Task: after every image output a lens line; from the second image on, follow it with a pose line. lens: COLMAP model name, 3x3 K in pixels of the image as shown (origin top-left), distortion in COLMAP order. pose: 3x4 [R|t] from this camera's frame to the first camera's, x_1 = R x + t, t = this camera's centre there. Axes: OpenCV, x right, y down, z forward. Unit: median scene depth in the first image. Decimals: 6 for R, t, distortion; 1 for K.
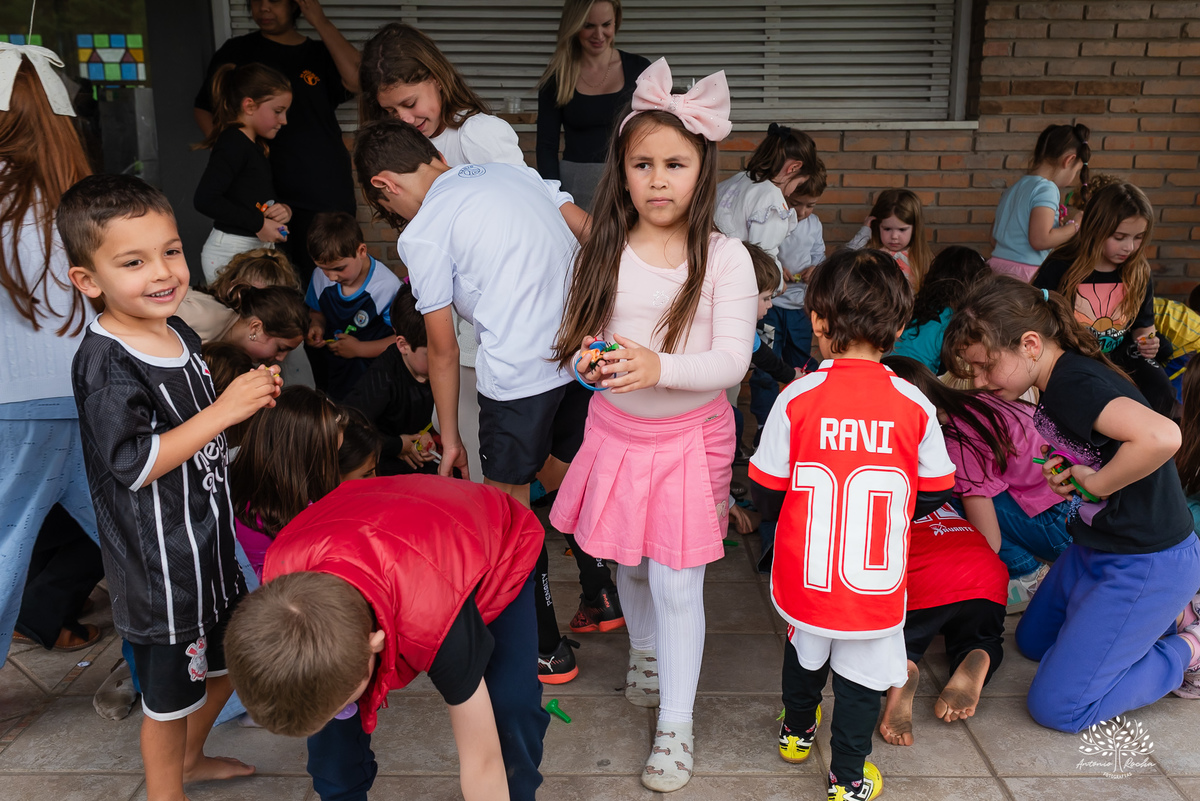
lens RADIAL K [[1134.6, 0, 600.0], [0, 1134.6, 400.5], [0, 0, 1]] dist [0.002170, -0.000676]
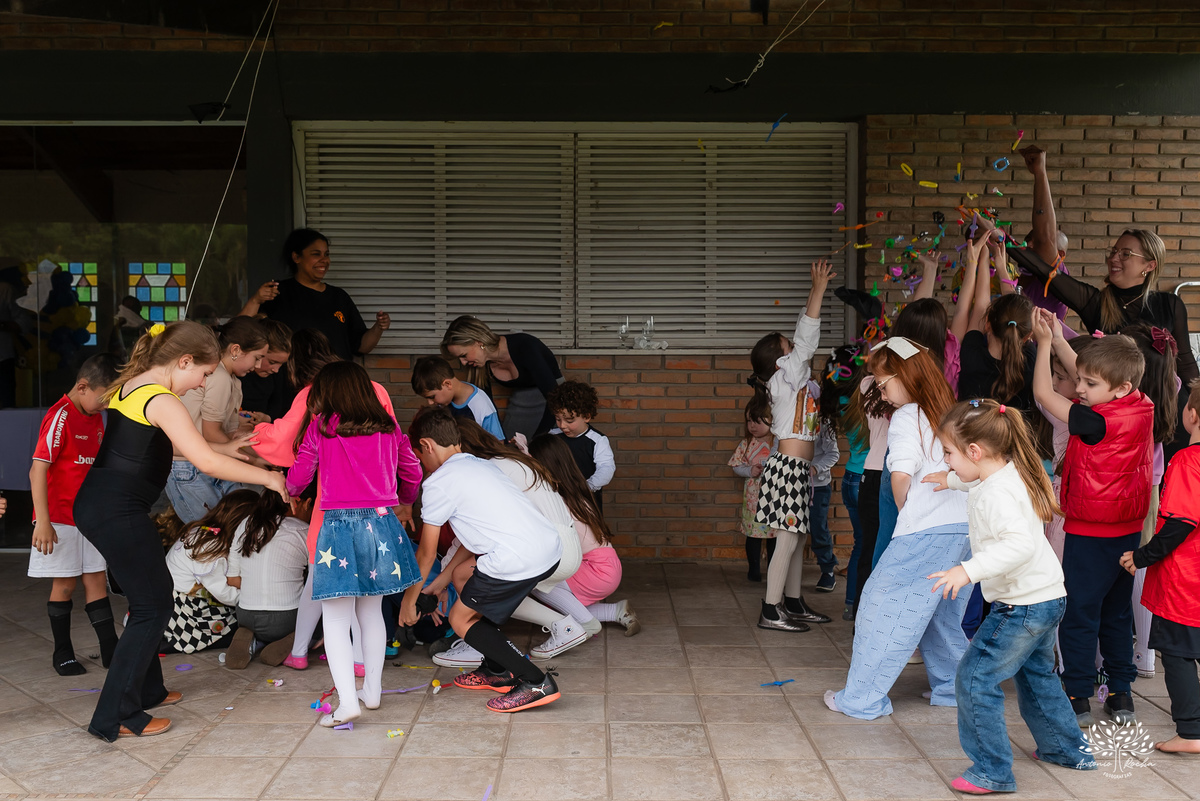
lens RADIAL K [[1134.6, 0, 600.0], [0, 1134.6, 400.5], [0, 0, 1]] dist [0.002170, -0.000676]
pose [[0.999959, 0.003662, 0.008250, 0.010518], [-0.002109, 0.983489, -0.180956, 0.057244], [-0.008776, 0.180932, 0.983457, -0.303358]]
